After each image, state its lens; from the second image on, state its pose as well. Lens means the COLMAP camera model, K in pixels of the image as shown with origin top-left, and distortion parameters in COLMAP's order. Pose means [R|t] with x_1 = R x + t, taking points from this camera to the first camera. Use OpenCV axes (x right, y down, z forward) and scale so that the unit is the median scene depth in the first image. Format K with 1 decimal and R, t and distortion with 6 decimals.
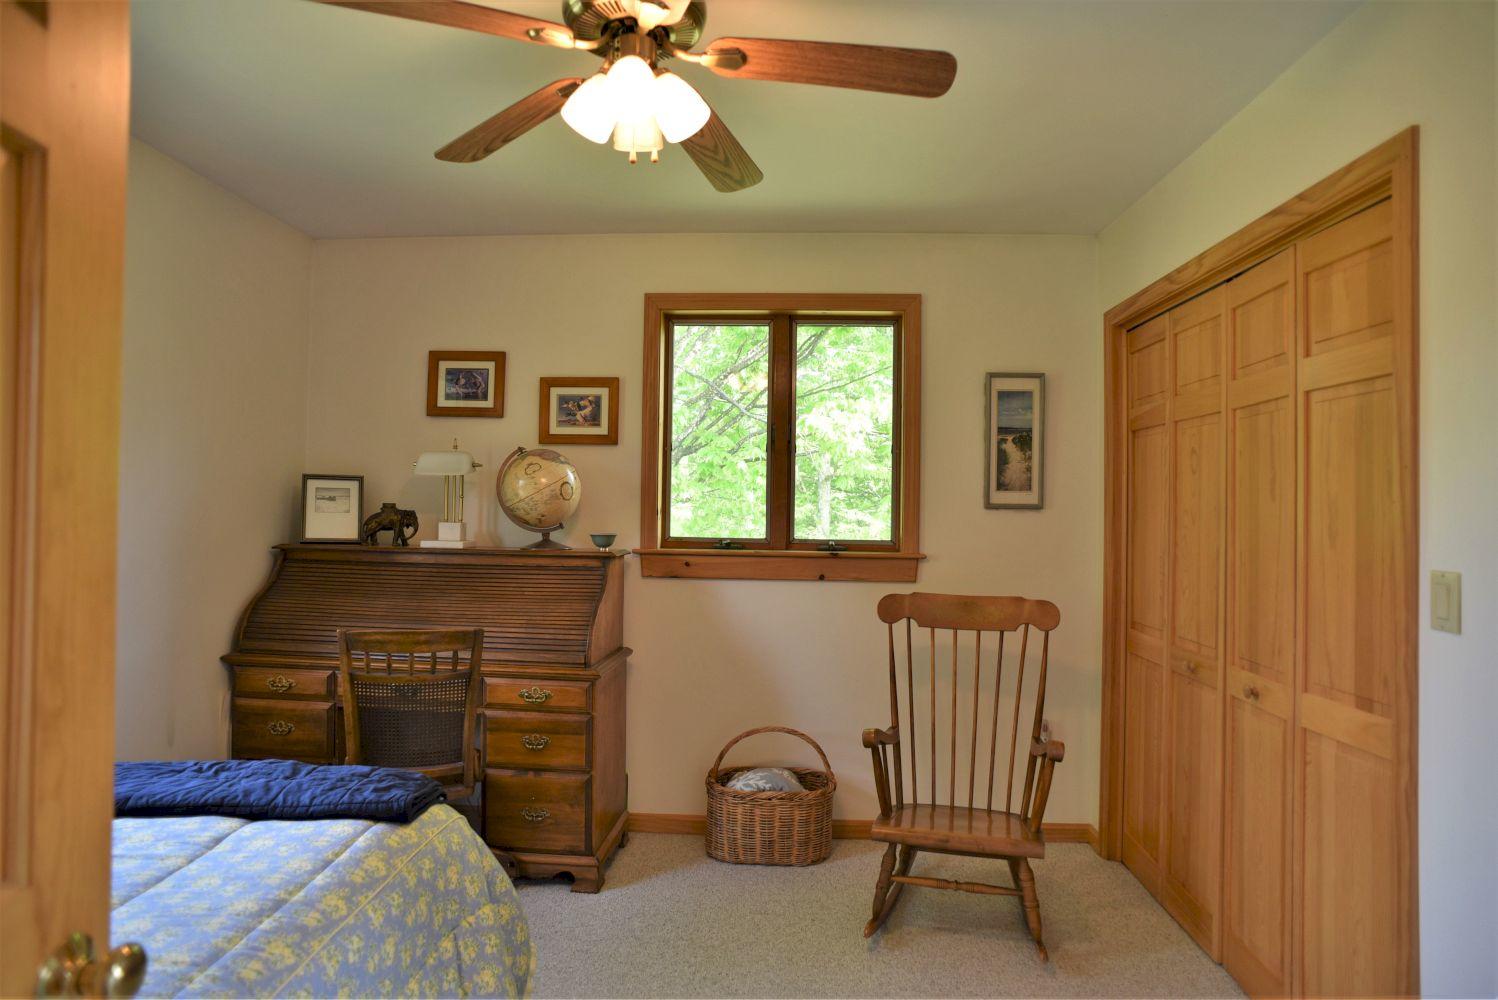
lens RADIAL K [[833.4, 0, 749.0], [0, 833.4, 500.0], [0, 0, 1]] dist [-0.108836, 0.078120]
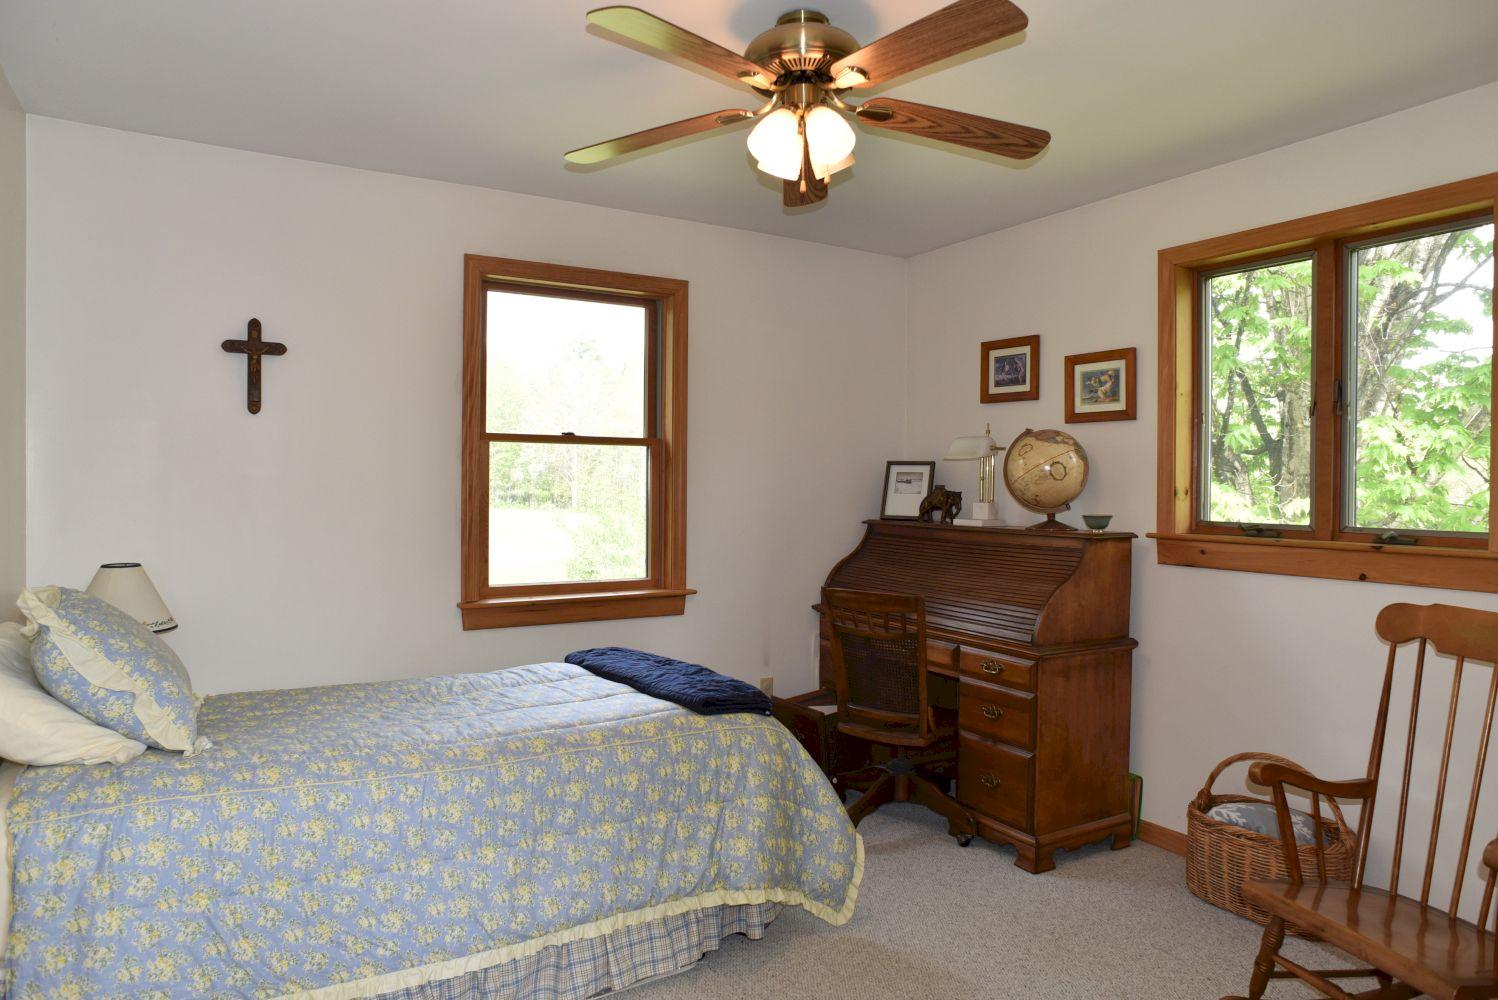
lens RADIAL K [[872.7, 0, 749.0], [0, 872.7, 500.0], [0, 0, 1]] dist [-0.092832, 0.065684]
pose [[0.597311, 0.005449, -0.801991, 0.354104], [0.009235, 0.999864, 0.013671, 0.005732], [0.801956, -0.015572, 0.597180, 0.081102]]
